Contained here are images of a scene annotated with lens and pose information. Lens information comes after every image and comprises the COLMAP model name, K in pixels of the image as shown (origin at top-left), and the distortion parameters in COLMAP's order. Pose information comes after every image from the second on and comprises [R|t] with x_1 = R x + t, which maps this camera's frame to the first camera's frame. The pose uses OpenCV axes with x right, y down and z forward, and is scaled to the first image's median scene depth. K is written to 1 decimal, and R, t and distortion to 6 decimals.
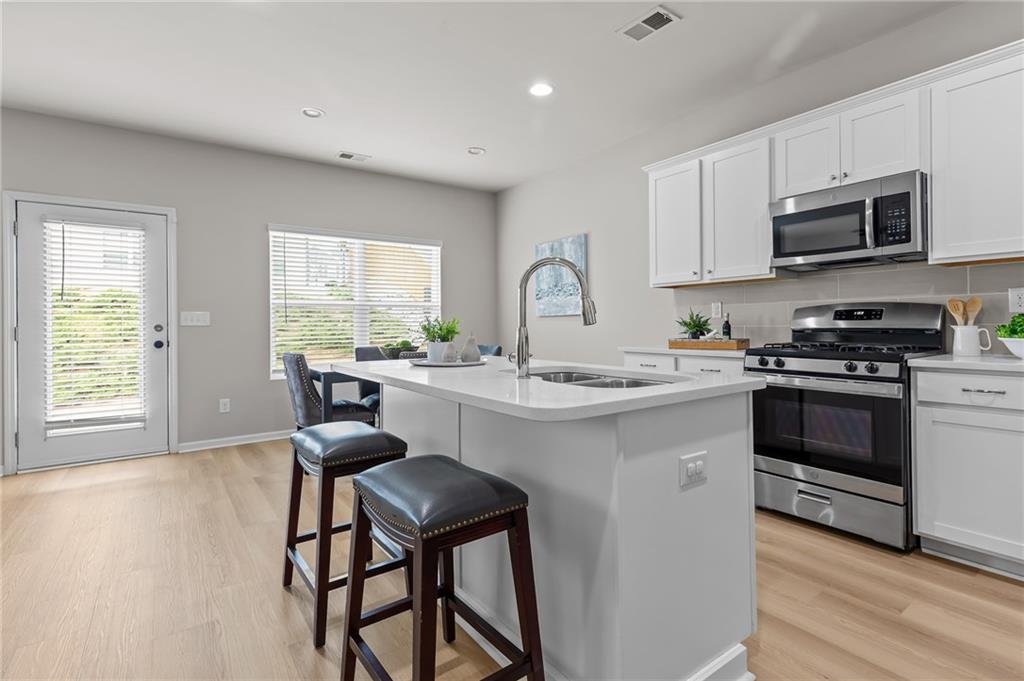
lens RADIAL K [[491.0, 0, 523.8], [0, 491.0, 323.1], [0, 0, 1]] dist [0.007976, -0.000568]
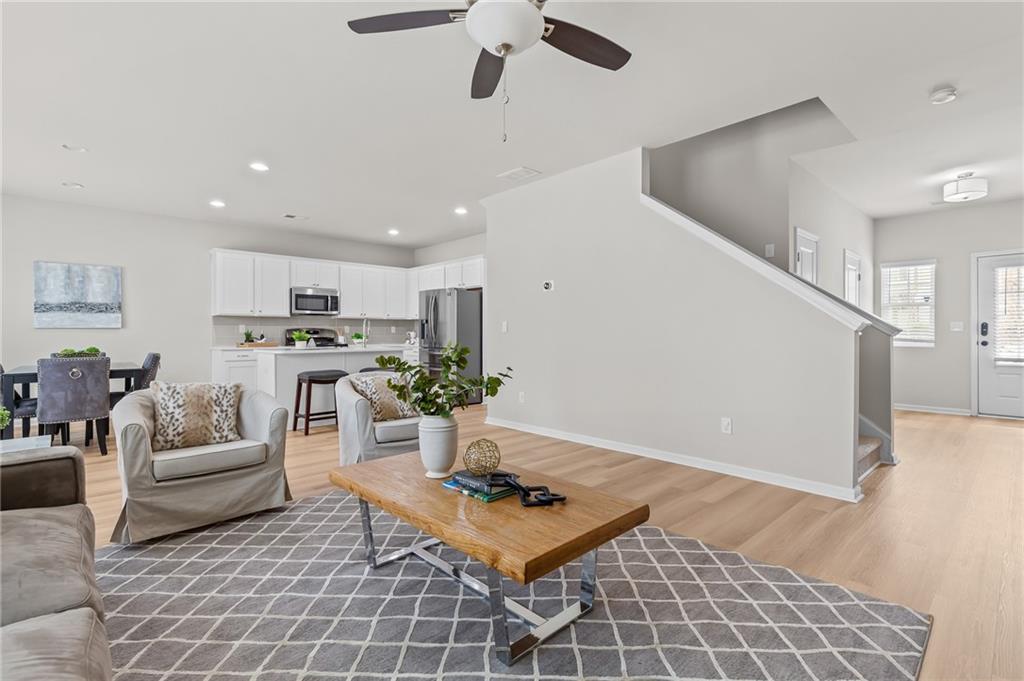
lens RADIAL K [[482.5, 0, 527.1], [0, 482.5, 334.3], [0, 0, 1]] dist [0.001096, 0.000359]
pose [[-0.145777, 0.012184, 0.989242, -1.885637], [0.002261, 0.999926, -0.011983, 0.024988], [-0.989315, 0.000490, -0.145794, 0.147264]]
